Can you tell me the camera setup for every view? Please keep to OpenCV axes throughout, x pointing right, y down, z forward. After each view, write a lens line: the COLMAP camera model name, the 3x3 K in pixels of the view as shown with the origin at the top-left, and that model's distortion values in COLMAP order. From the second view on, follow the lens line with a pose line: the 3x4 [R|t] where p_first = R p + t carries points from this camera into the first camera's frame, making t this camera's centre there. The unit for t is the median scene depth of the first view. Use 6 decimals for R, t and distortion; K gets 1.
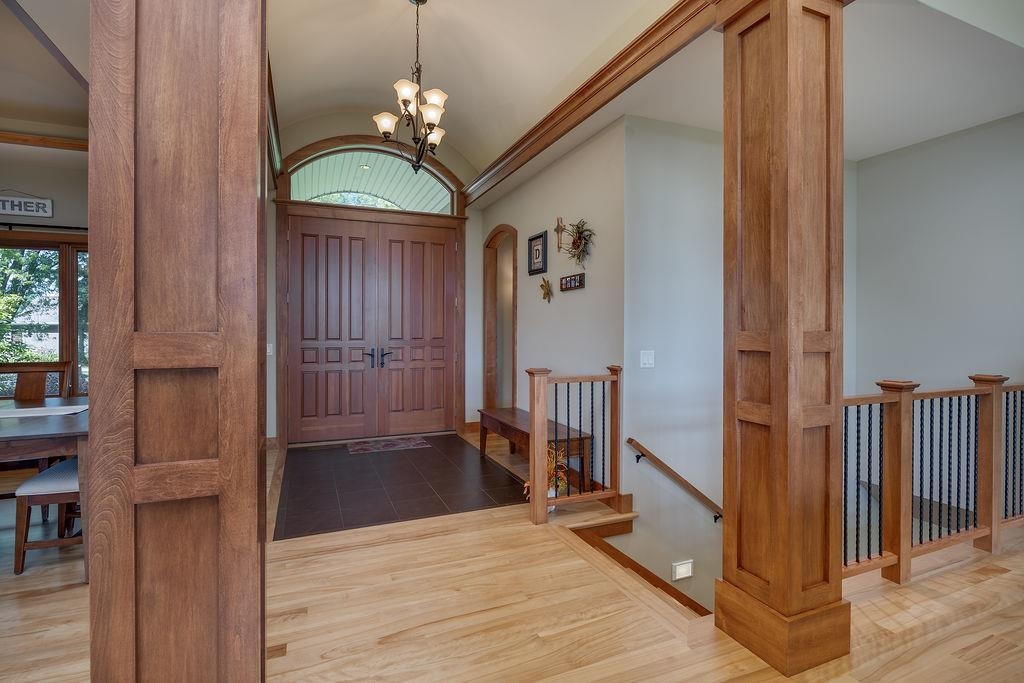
lens RADIAL K [[485.2, 0, 509.8], [0, 485.2, 332.7], [0, 0, 1]] dist [-0.003967, 0.000385]
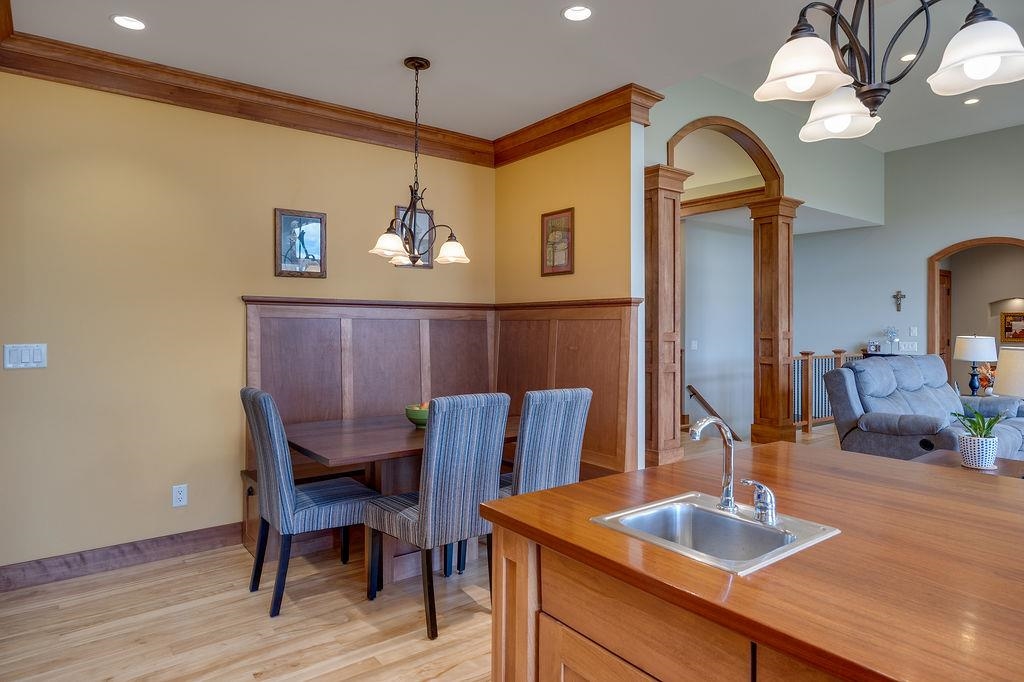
lens RADIAL K [[618.7, 0, 508.8], [0, 618.7, 322.6], [0, 0, 1]] dist [-0.003413, 0.001054]
pose [[0.966804, 0.001966, 0.255512, -1.308338], [0.000089, 0.999968, -0.008032, -0.018027], [-0.255519, 0.007788, 0.966773, -1.472321]]
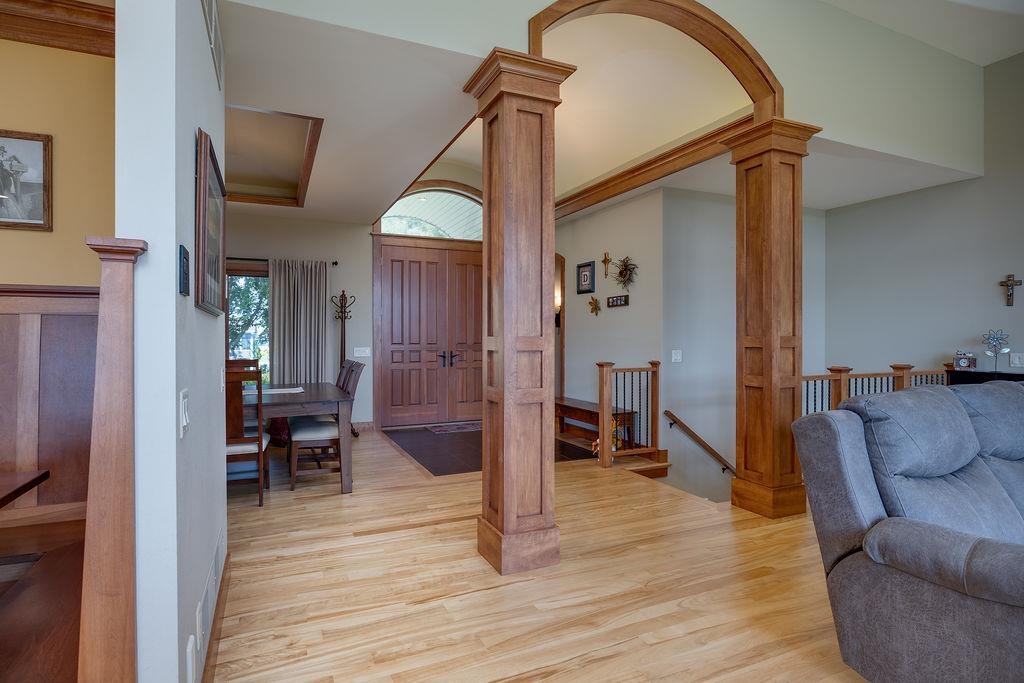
lens RADIAL K [[516.6, 0, 494.8], [0, 516.6, 340.0], [0, 0, 1]] dist [0.001453, -0.001070]
pose [[0.999845, -0.002211, 0.017475, -0.349488], [0.002186, 0.999997, 0.001443, 0.004310], [-0.017478, -0.001405, 0.999846, -0.642379]]
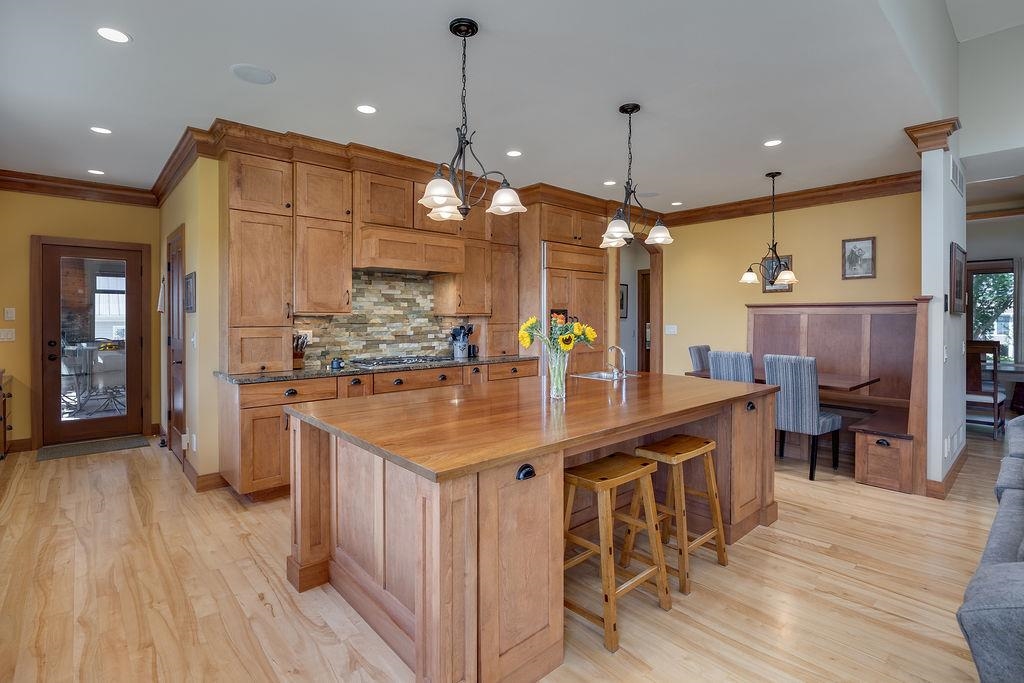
lens RADIAL K [[485.2, 0, 505.6], [0, 485.2, 326.4], [0, 0, 1]] dist [-0.003967, 0.000385]
pose [[0.331176, 0.010596, -0.943510, 0.236867], [-0.002677, 0.999943, 0.010290, -0.005779], [0.943565, -0.000882, 0.331186, -1.762815]]
